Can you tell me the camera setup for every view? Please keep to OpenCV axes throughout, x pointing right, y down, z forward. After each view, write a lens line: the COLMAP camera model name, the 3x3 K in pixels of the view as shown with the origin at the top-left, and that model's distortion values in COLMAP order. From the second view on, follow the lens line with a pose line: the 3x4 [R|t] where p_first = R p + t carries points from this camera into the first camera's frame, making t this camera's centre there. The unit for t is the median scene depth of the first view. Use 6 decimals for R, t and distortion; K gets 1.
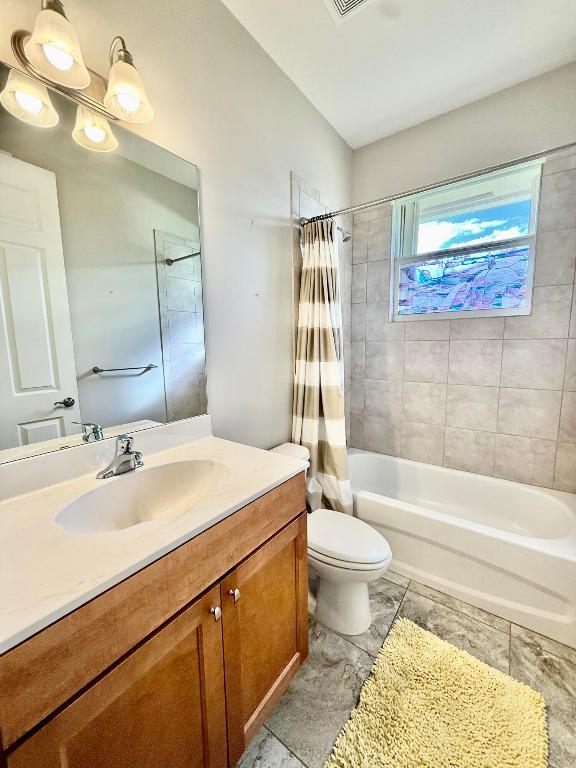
lens RADIAL K [[306.7, 0, 288.0], [0, 306.7, 384.2], [0, 0, 1]] dist [0.000087, 0.000560]
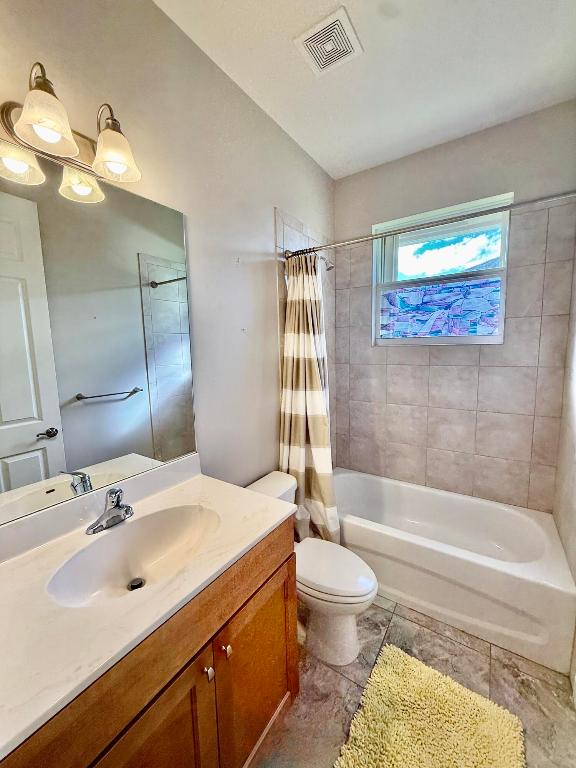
lens RADIAL K [[306.7, 0, 288.3], [0, 306.7, 384.1], [0, 0, 1]] dist [0.000087, 0.000560]
pose [[0.998830, -0.014288, 0.046191, -0.001524], [0.014846, 0.999821, -0.011765, -0.106444], [-0.046014, 0.012437, 0.998863, -0.026929]]
